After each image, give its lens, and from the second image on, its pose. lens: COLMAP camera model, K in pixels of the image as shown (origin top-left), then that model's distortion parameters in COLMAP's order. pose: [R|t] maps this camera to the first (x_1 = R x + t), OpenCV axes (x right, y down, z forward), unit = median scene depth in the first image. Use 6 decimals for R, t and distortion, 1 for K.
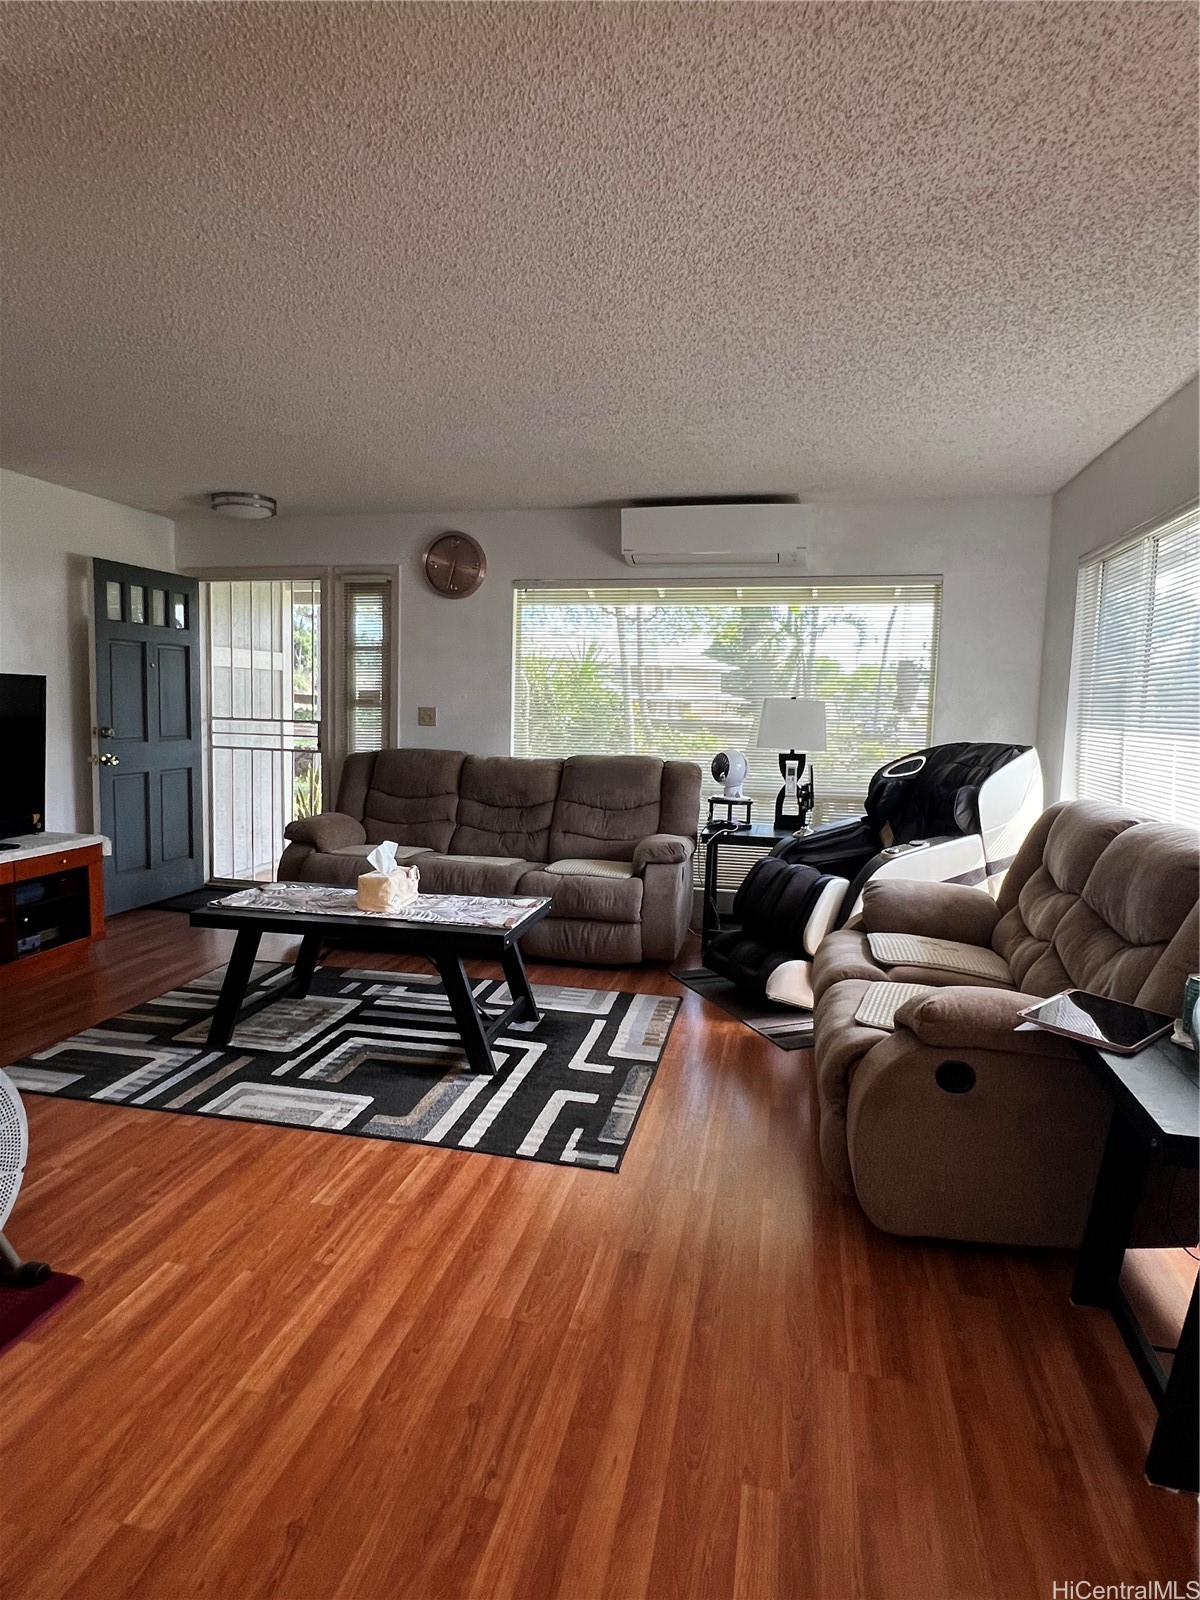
lens RADIAL K [[916.6, 0, 586.5], [0, 916.6, 790.9], [0, 0, 1]] dist [-0.009156, 0.002893]
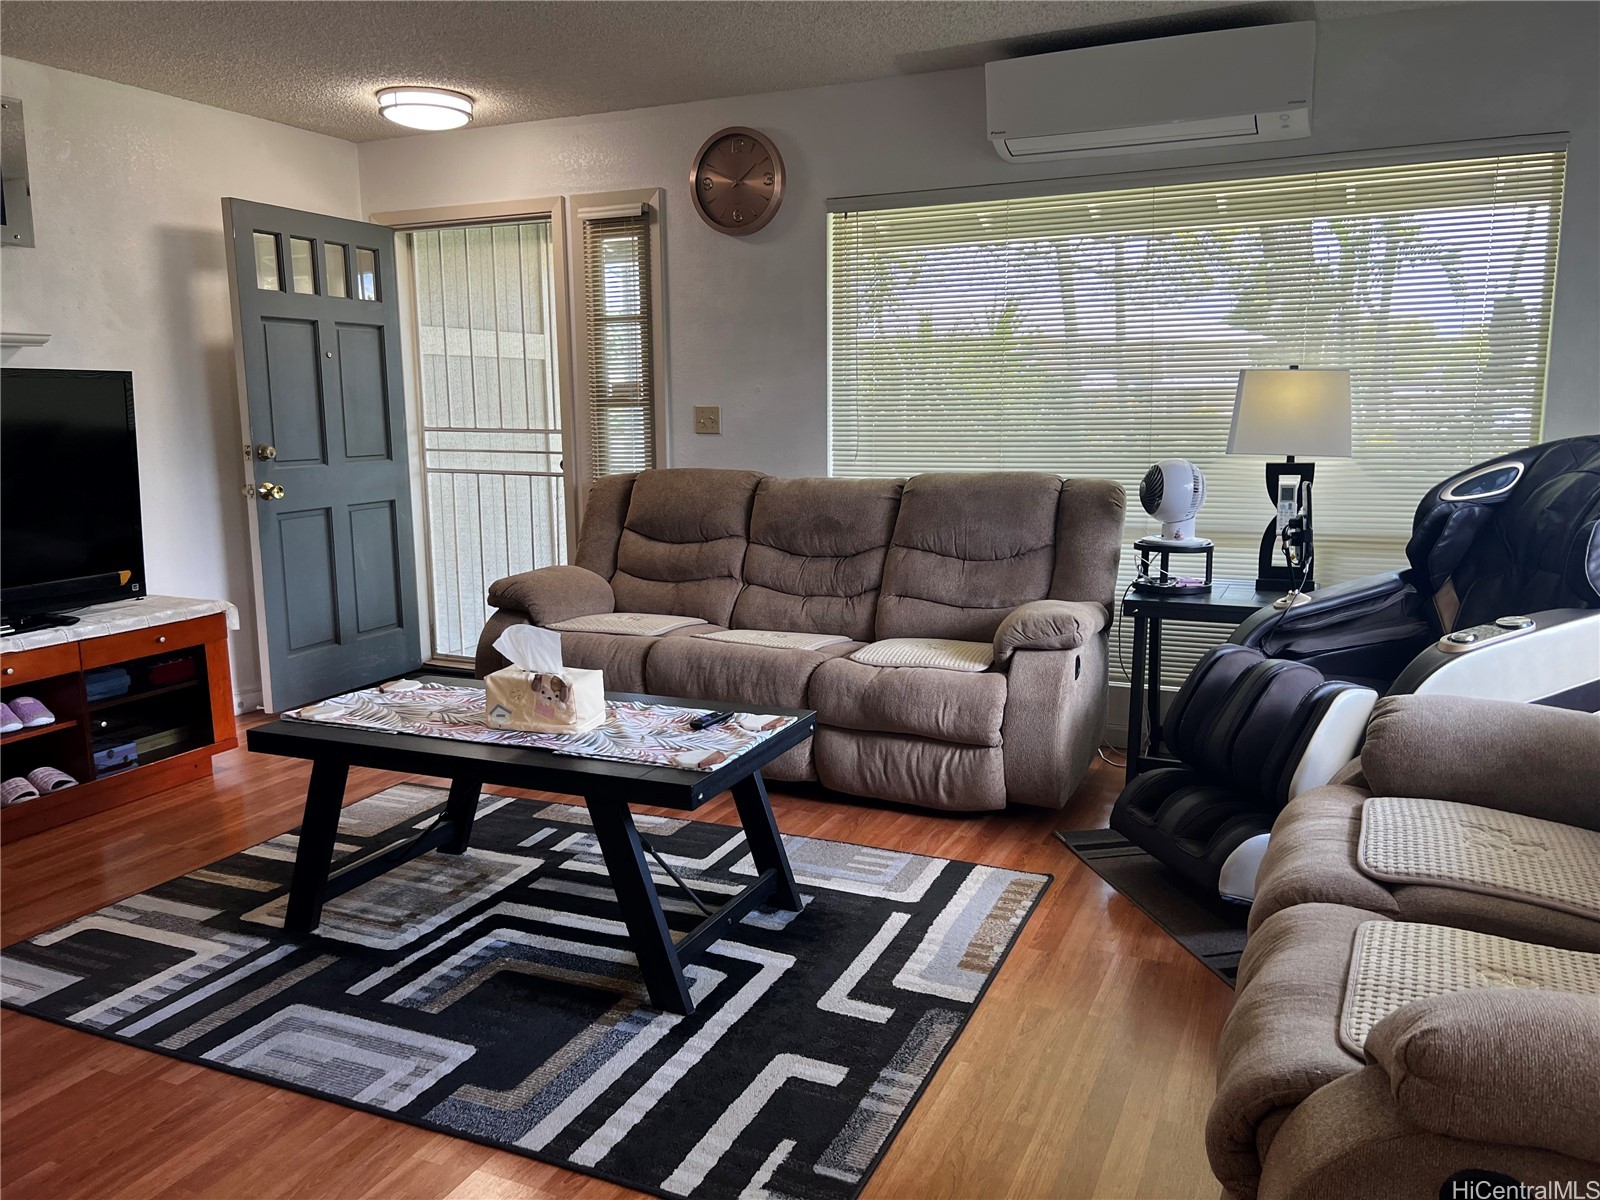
lens RADIAL K [[1208.0, 0, 807.8], [0, 1208.0, 610.5], [0, 0, 1]] dist [0.052696, -0.056560]
pose [[0.979677, 0.004389, -0.200531, 0.095383], [0.010579, 0.997238, 0.073510, -0.008288], [0.200300, -0.074138, 0.976925, 0.181600]]
